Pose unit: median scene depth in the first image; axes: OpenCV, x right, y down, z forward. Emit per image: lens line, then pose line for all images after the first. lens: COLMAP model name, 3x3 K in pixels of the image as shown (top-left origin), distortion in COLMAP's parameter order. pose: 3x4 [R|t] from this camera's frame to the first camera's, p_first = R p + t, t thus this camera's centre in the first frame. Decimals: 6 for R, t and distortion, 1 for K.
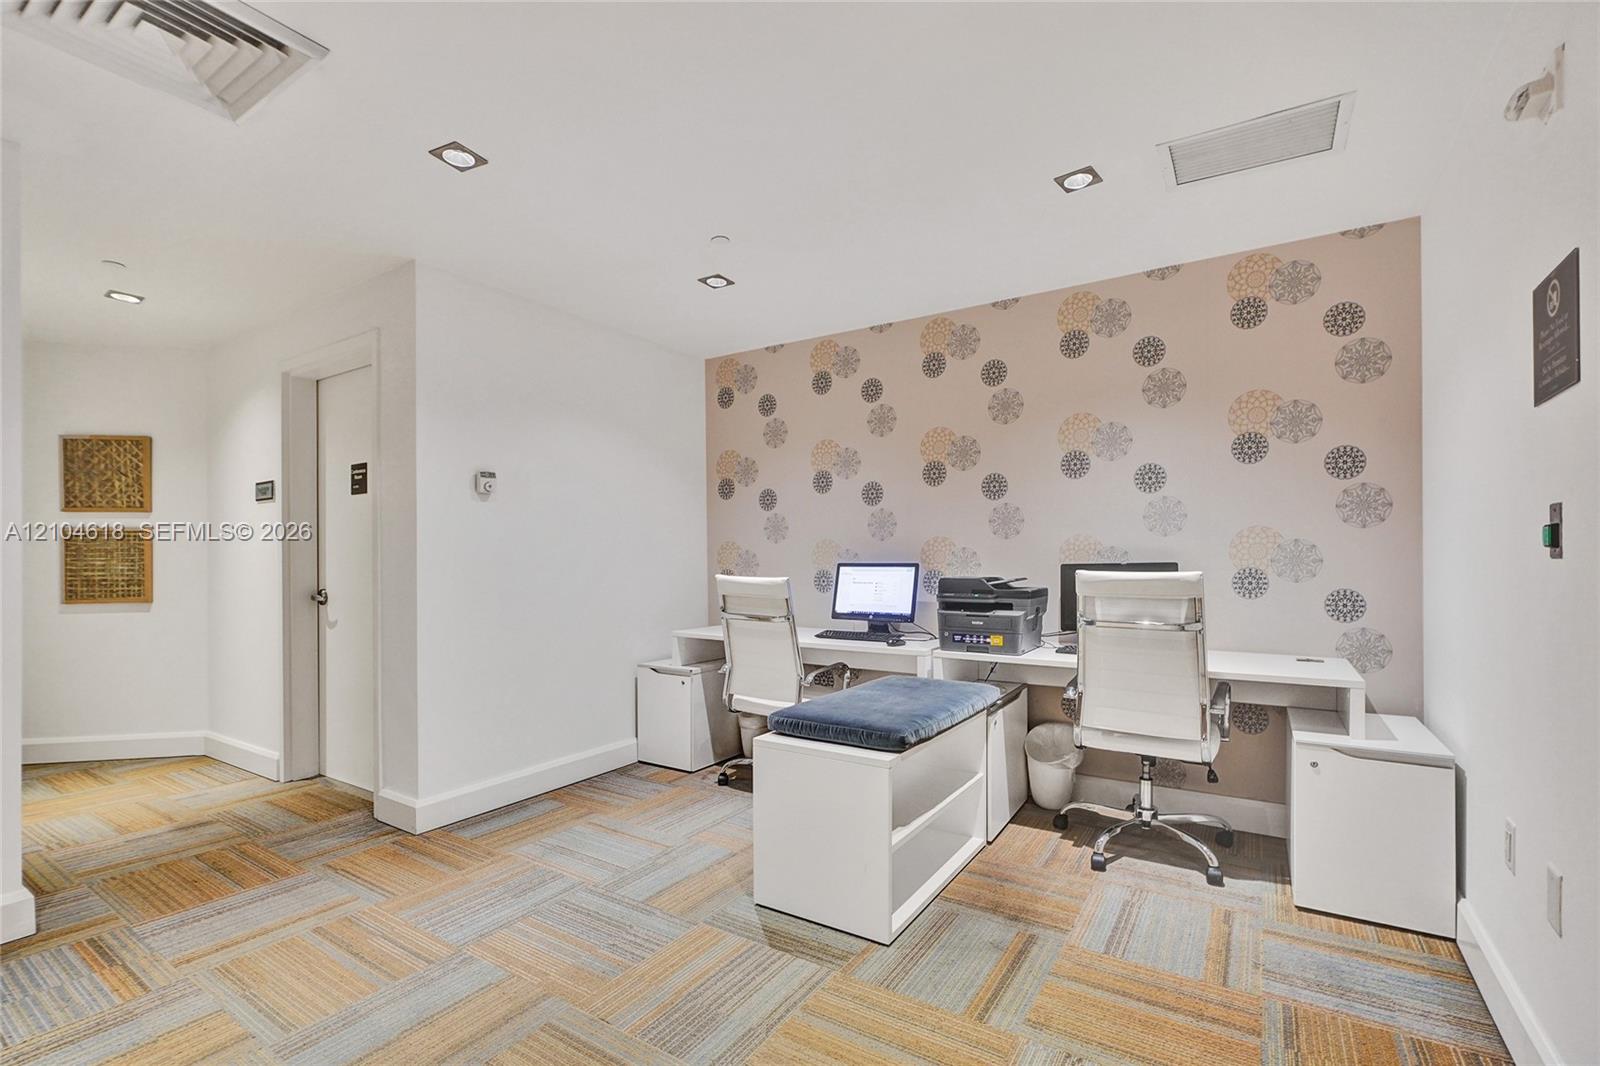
lens RADIAL K [[730.6, 0, 794.9], [0, 730.6, 547.6], [0, 0, 1]] dist [0.002382, 0.001250]
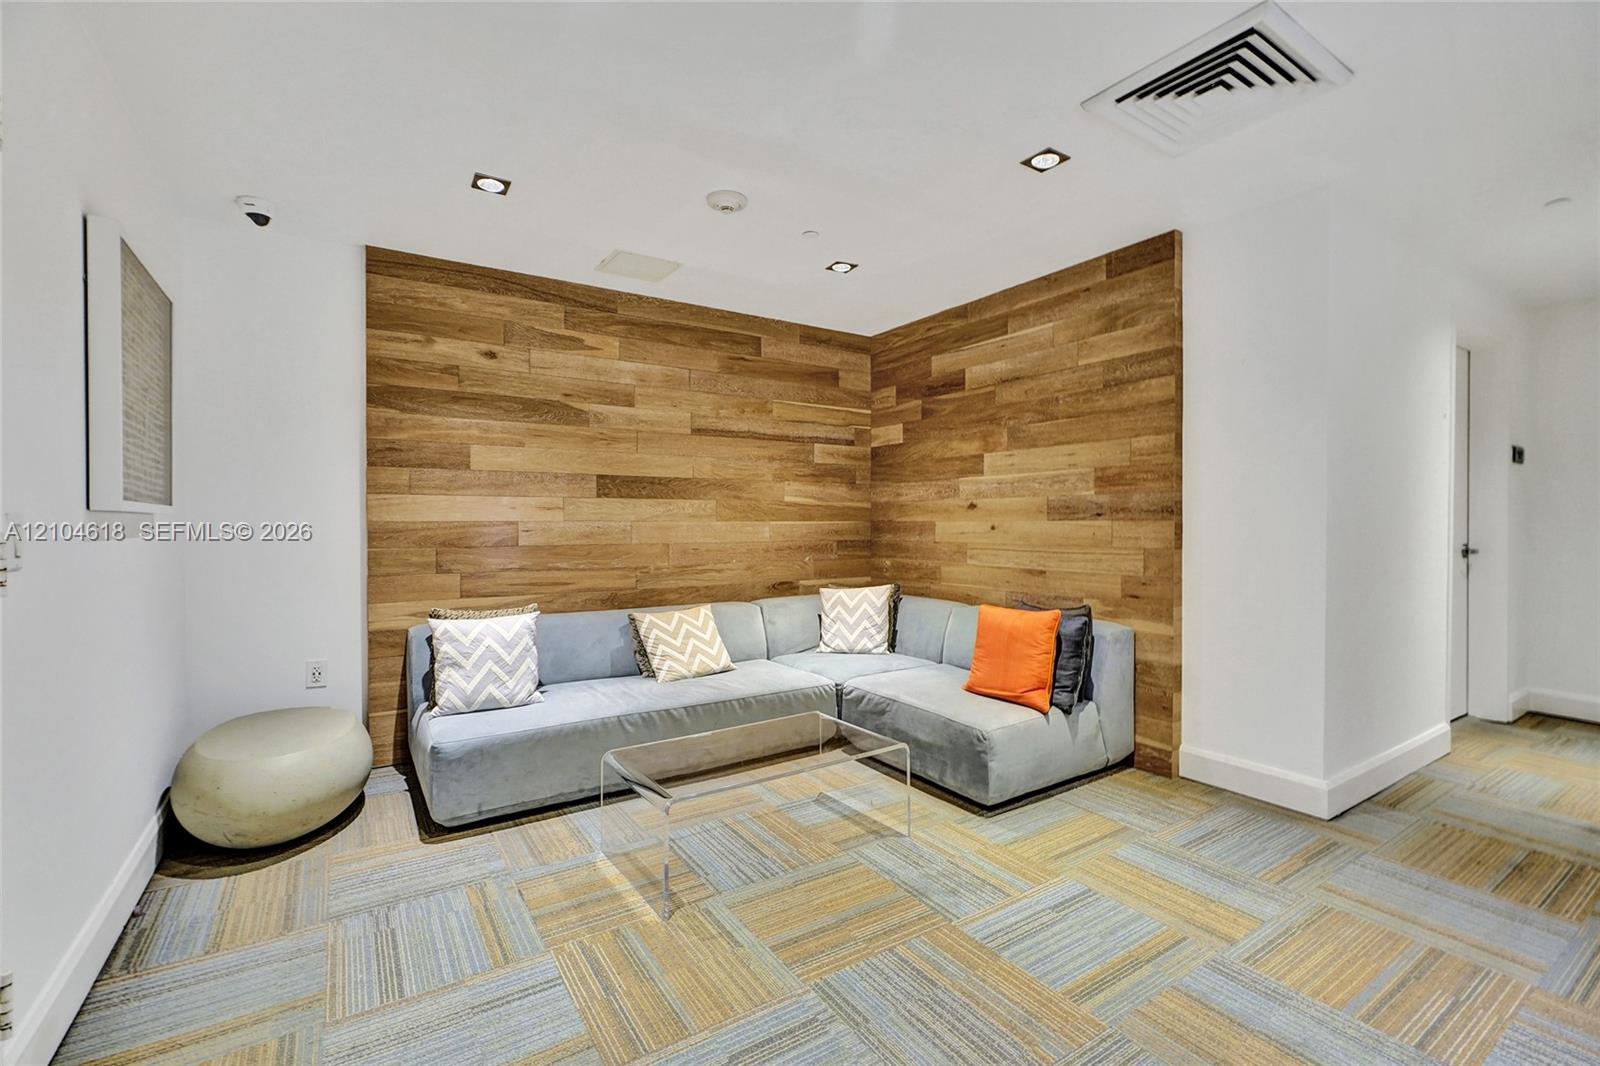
lens RADIAL K [[730.6, 0, 797.5], [0, 730.6, 525.8], [0, 0, 1]] dist [0.002382, 0.001250]
pose [[-0.421951, 0.011065, -0.906551, 0.399282], [0.011616, 0.999909, 0.006798, 0.020367], [0.906544, -0.007662, -0.422041, 0.675368]]
